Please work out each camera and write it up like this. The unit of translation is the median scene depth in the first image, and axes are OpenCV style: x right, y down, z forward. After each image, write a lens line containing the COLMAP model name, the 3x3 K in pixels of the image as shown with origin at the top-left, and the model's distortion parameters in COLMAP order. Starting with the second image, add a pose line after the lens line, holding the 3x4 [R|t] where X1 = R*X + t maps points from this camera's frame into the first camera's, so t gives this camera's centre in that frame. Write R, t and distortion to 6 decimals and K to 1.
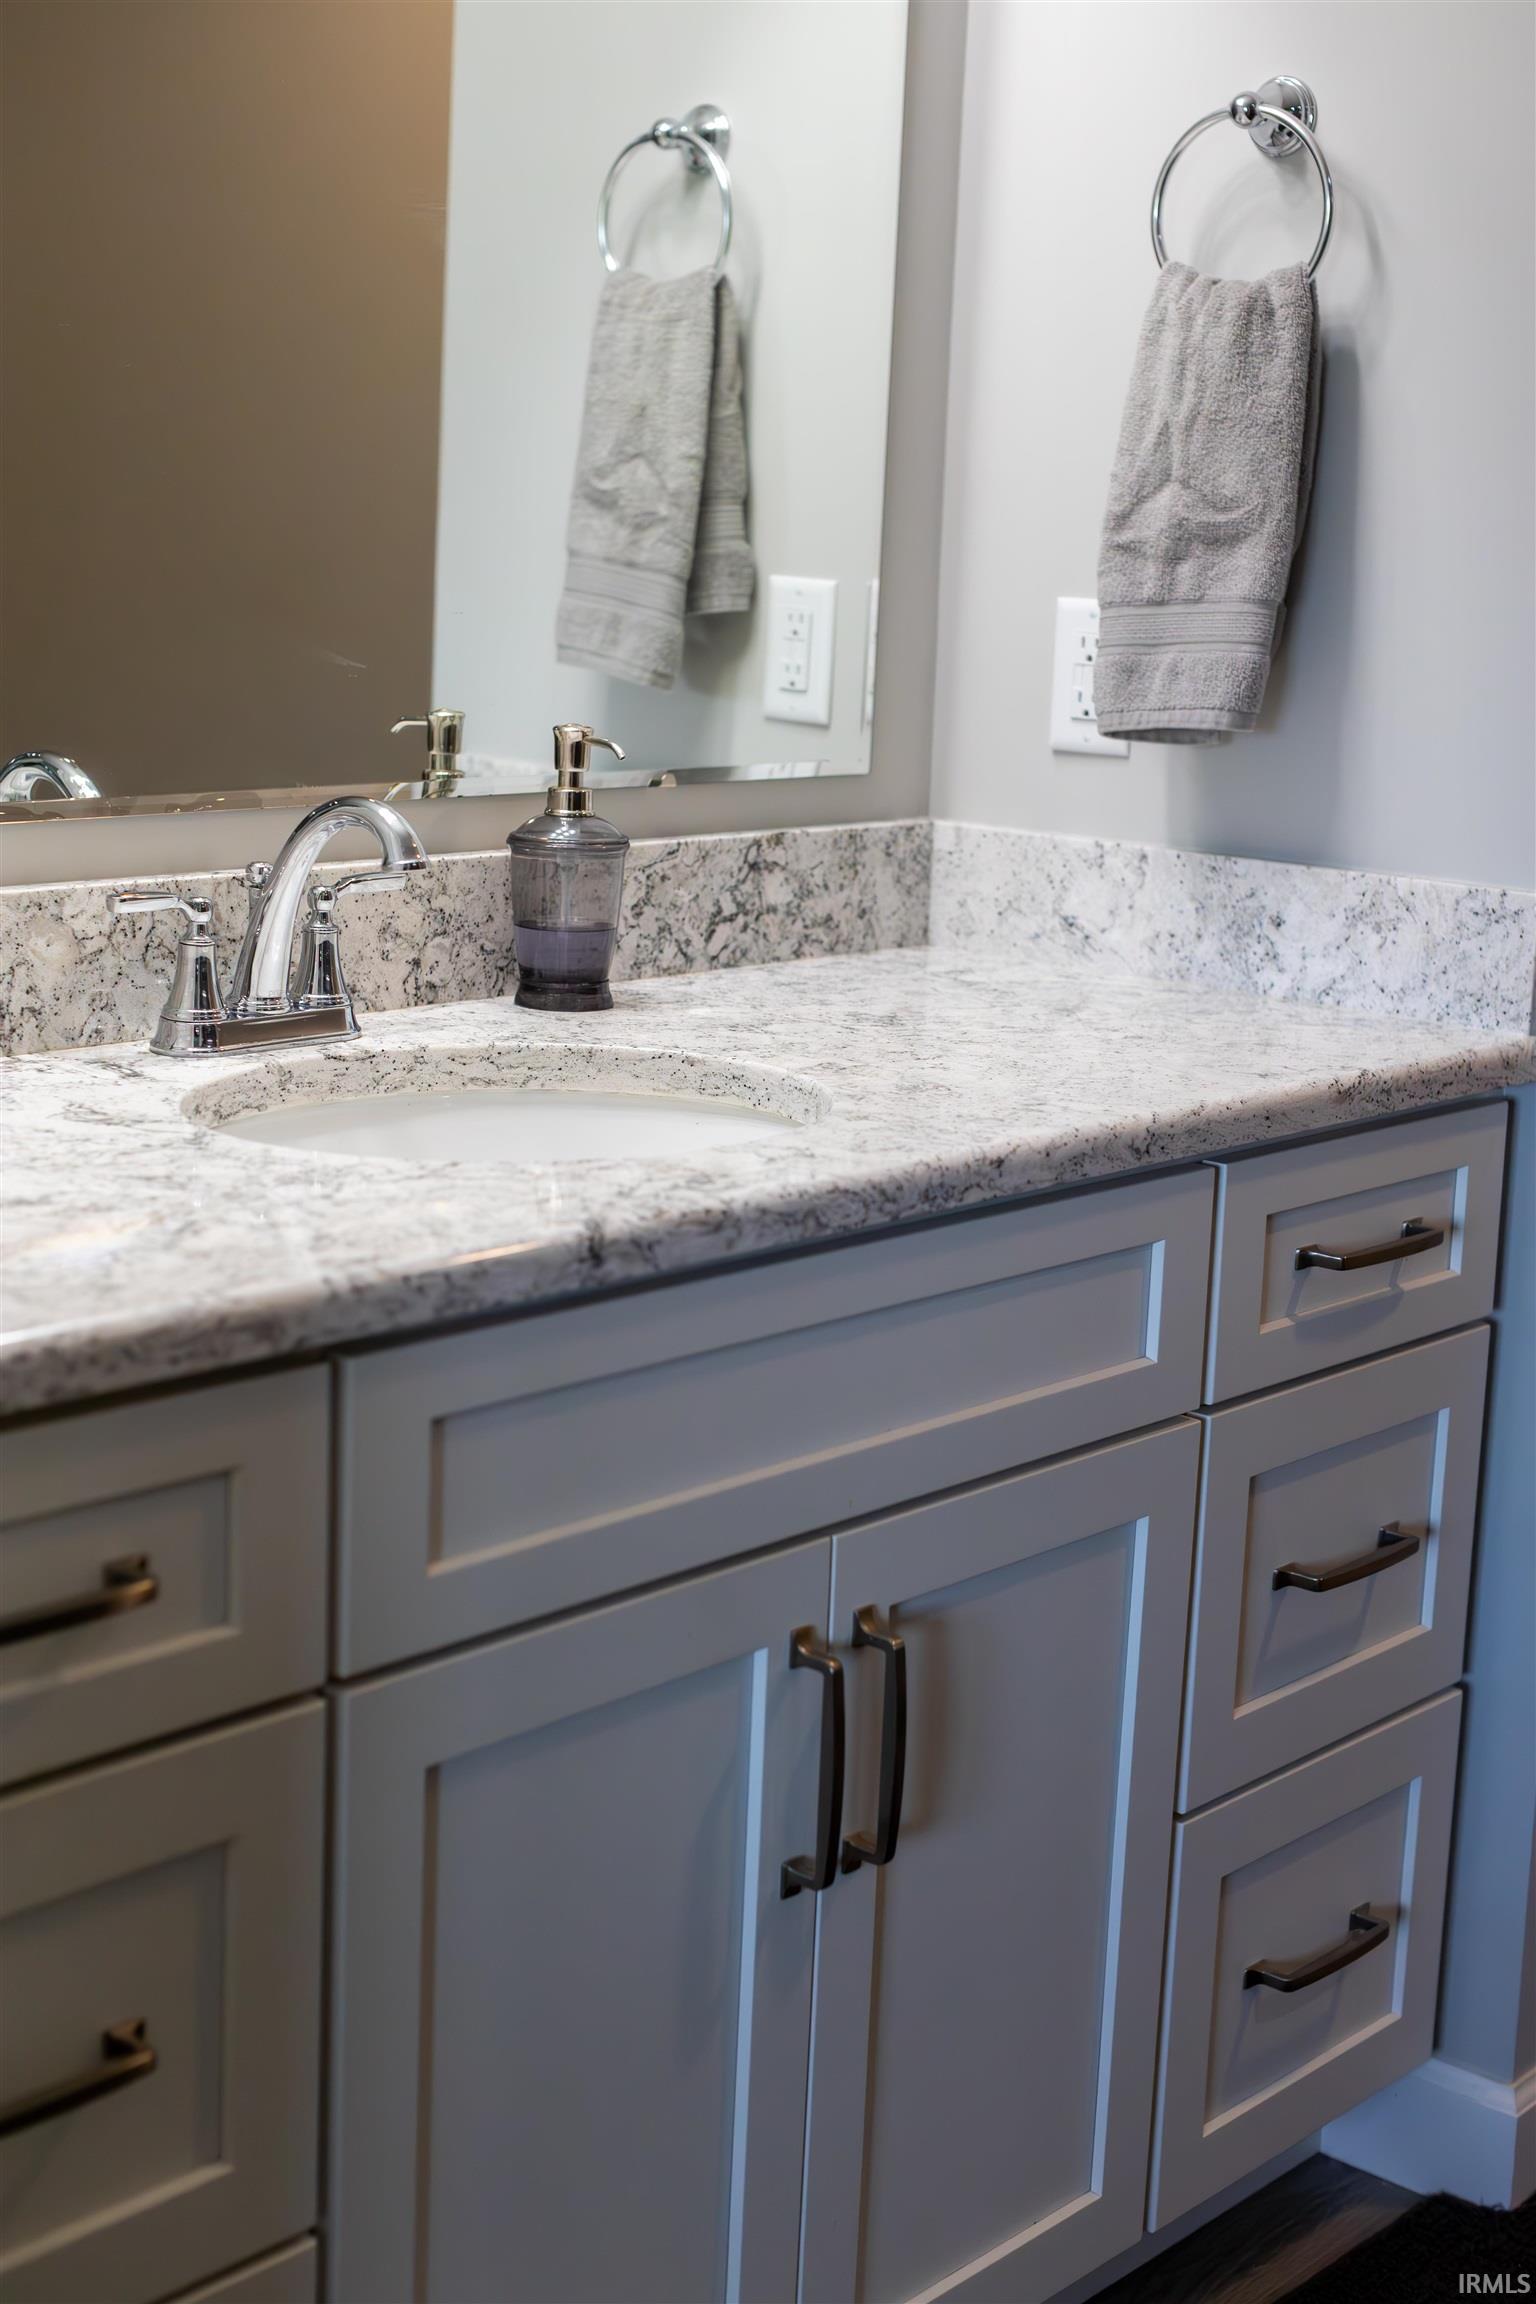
lens RADIAL K [[3311.7, 0, 768.0], [0, 3311.7, 1152.9], [0, 0, 1]] dist [0.012401, 0.000000]
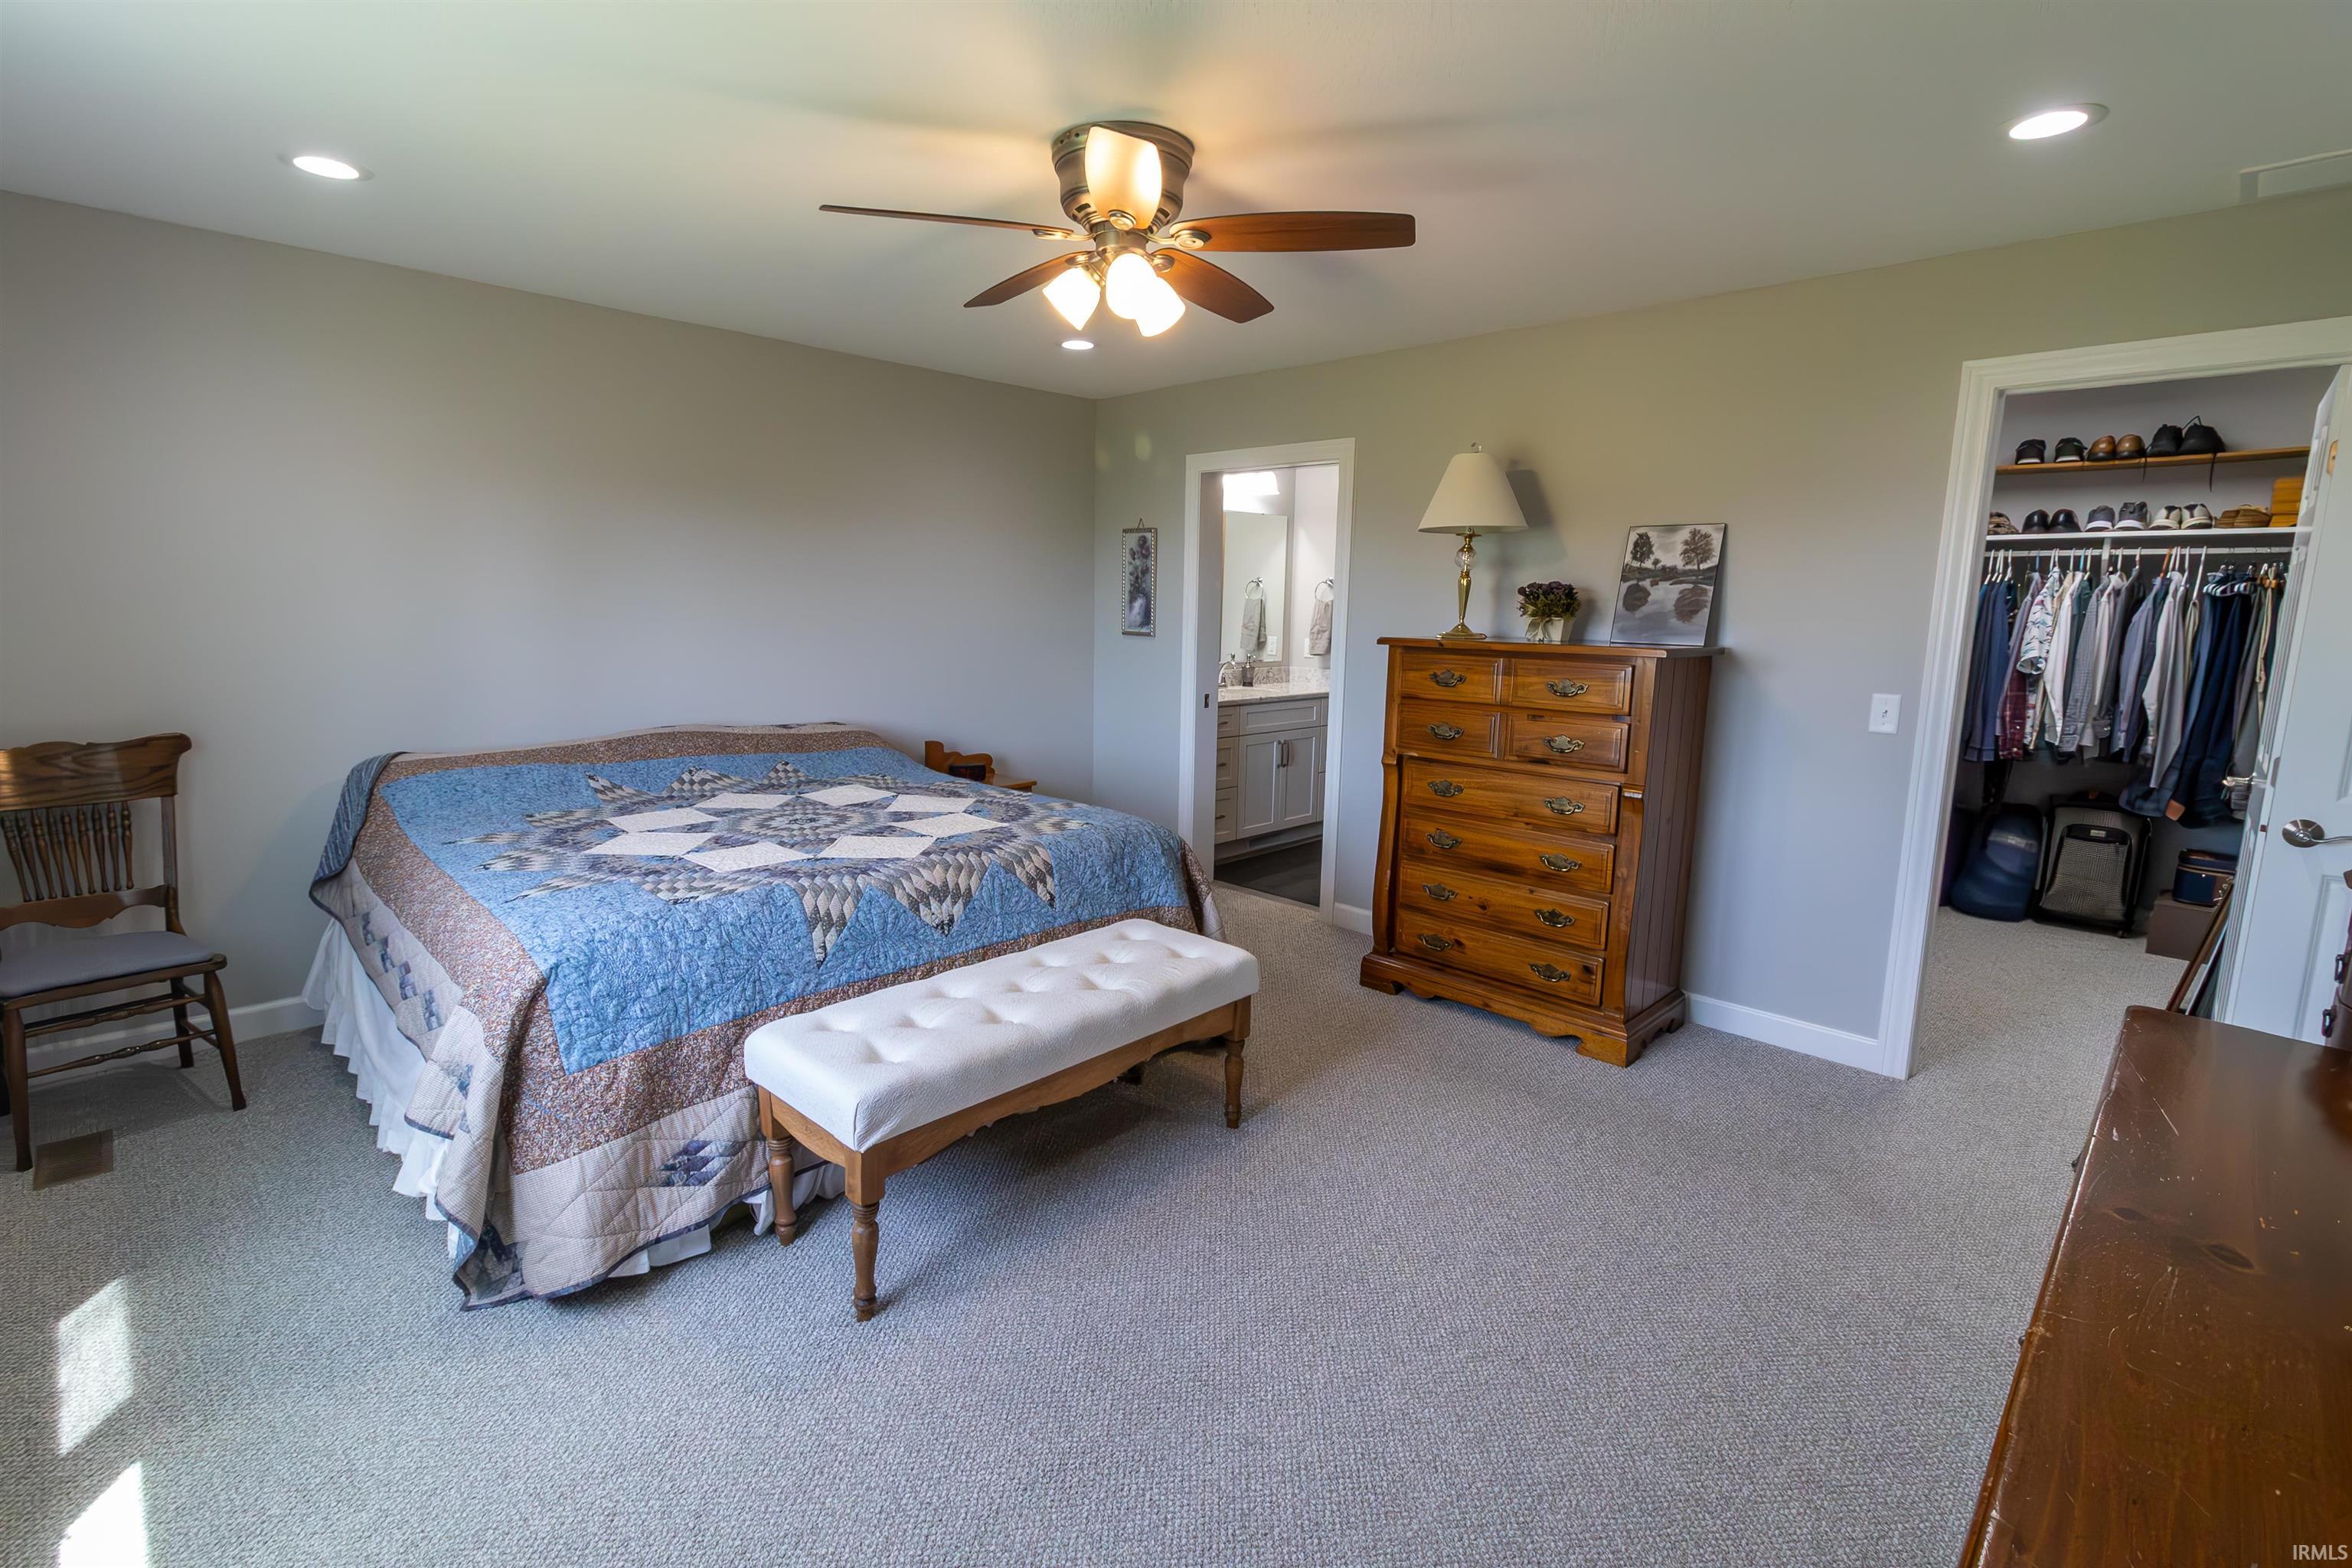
lens RADIAL K [[1078.3, 0, 1171.2], [0, 1078.3, 773.6], [0, 0, 1]] dist [0.003107, 0.001057]
pose [[0.998709, -0.010810, -0.049636, -0.111220], [0.008637, 0.999003, -0.043794, 0.273821], [0.050060, 0.043308, 0.997807, -1.631226]]
